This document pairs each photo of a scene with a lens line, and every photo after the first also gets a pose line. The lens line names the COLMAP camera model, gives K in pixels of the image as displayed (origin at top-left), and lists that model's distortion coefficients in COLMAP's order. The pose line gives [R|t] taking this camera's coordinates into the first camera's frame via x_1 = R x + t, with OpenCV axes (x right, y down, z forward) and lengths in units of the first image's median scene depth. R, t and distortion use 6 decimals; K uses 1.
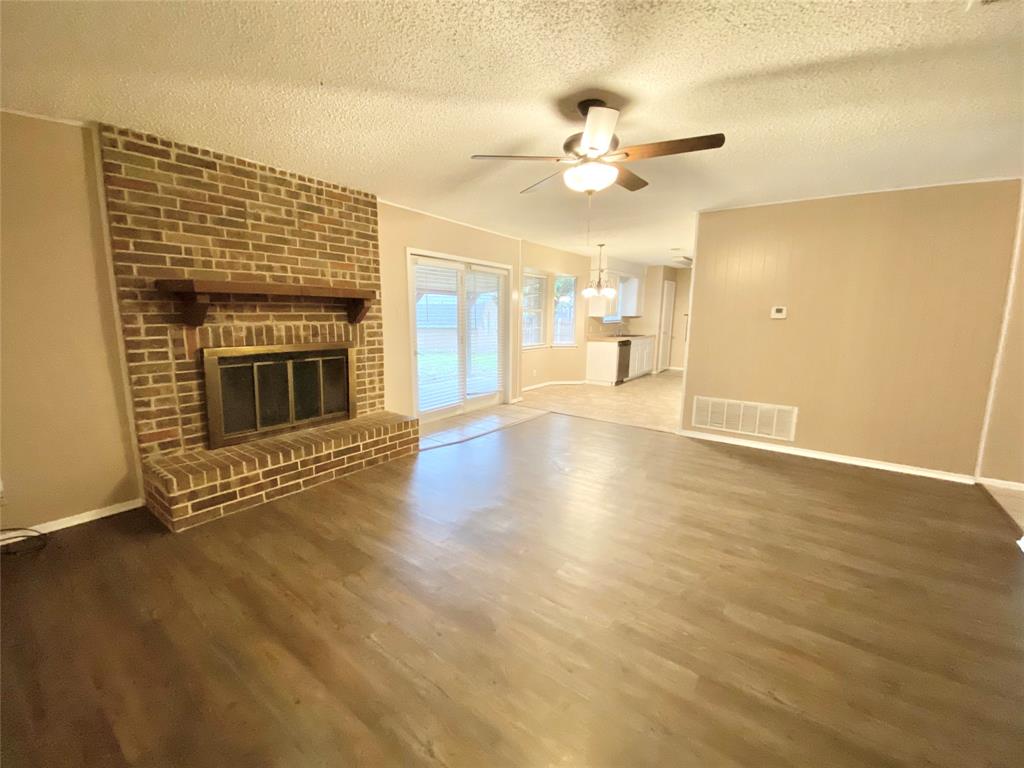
lens RADIAL K [[420.6, 0, 512.7], [0, 420.6, 382.5], [0, 0, 1]] dist [-0.016696, -0.006655]
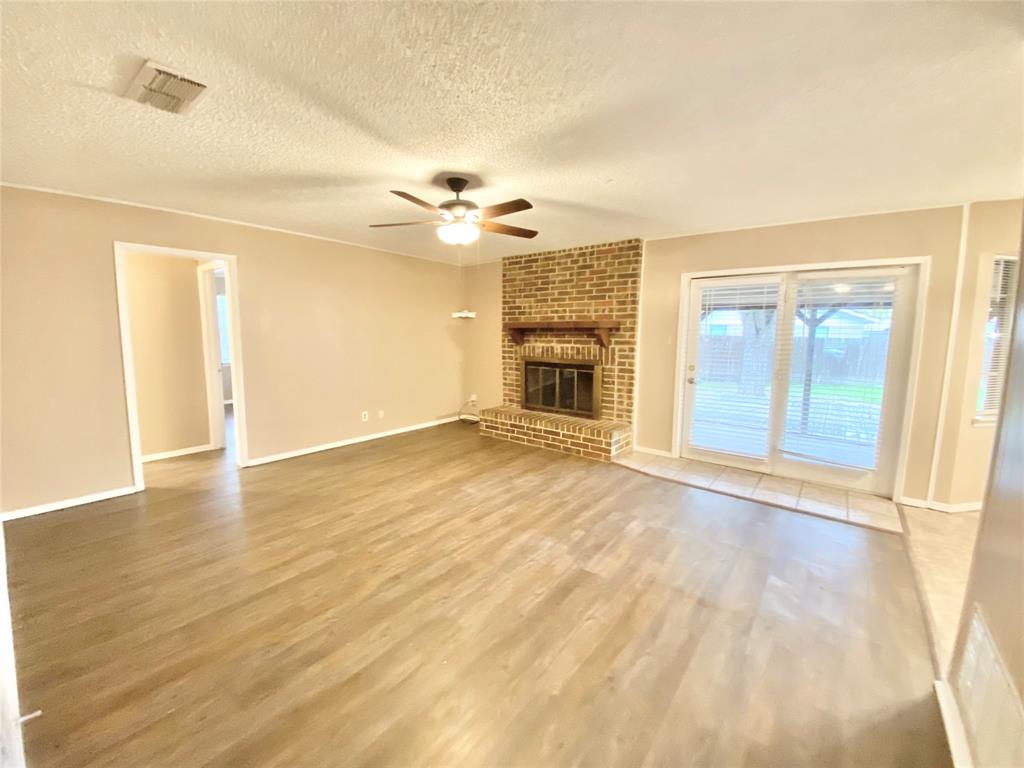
lens RADIAL K [[420.6, 0, 509.1], [0, 420.6, 390.2], [0, 0, 1]] dist [-0.016696, -0.006655]
pose [[-0.079577, 0.120291, -0.989544, 1.060787], [-0.167355, 0.976990, 0.132223, -0.151491], [0.982680, 0.176127, -0.057614, 0.924662]]
